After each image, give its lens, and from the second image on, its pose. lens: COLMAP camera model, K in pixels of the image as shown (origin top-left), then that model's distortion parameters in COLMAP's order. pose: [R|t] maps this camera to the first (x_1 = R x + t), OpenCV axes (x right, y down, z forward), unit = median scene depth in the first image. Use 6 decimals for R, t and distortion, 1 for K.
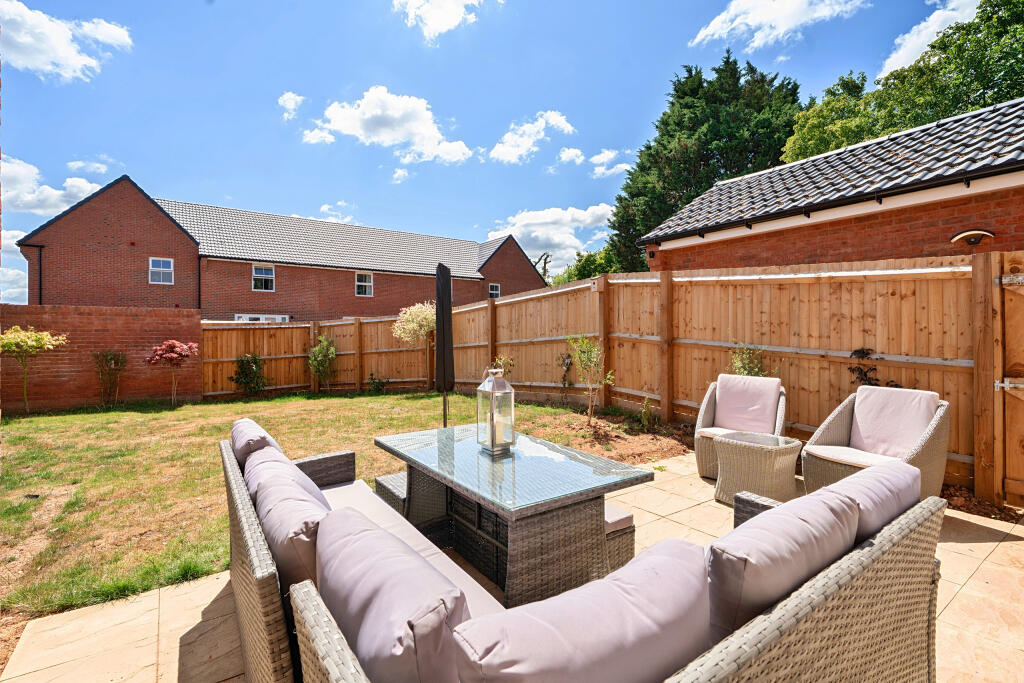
lens RADIAL K [[468.6, 0, 516.3], [0, 468.6, 337.1], [0, 0, 1]] dist [0.002706, 0.000124]
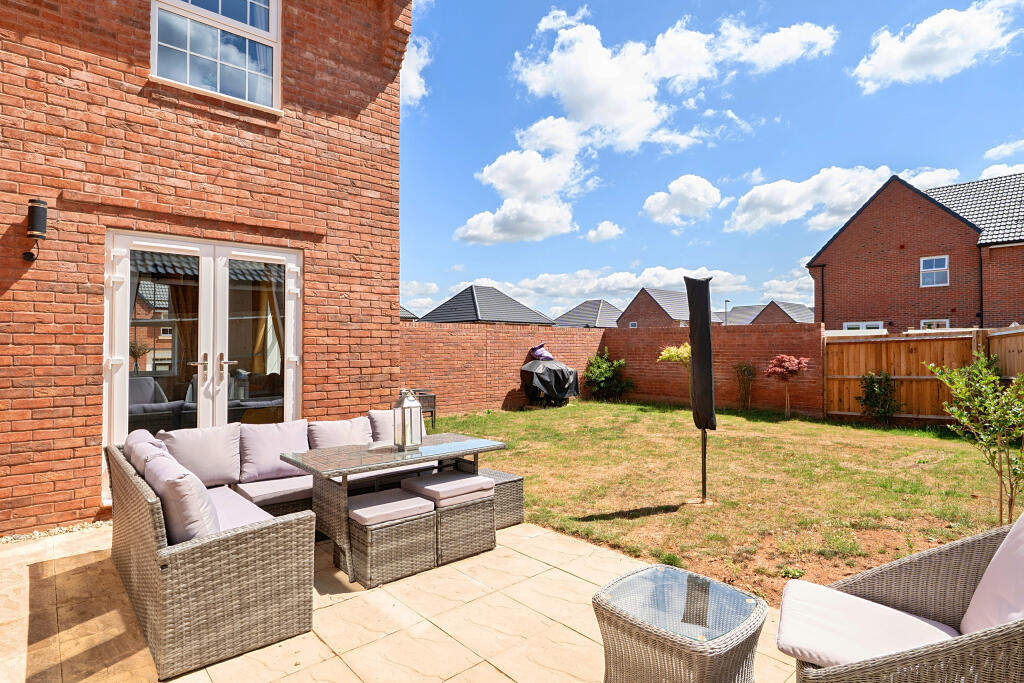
lens RADIAL K [[551.4, 0, 515.4], [0, 551.4, 341.2], [0, 0, 1]] dist [-0.008160, 0.001552]
pose [[0.095451, -0.004635, -0.995423, 0.353510], [0.000709, 0.999989, -0.004588, -0.015205], [0.995434, -0.000268, 0.095453, 0.258091]]
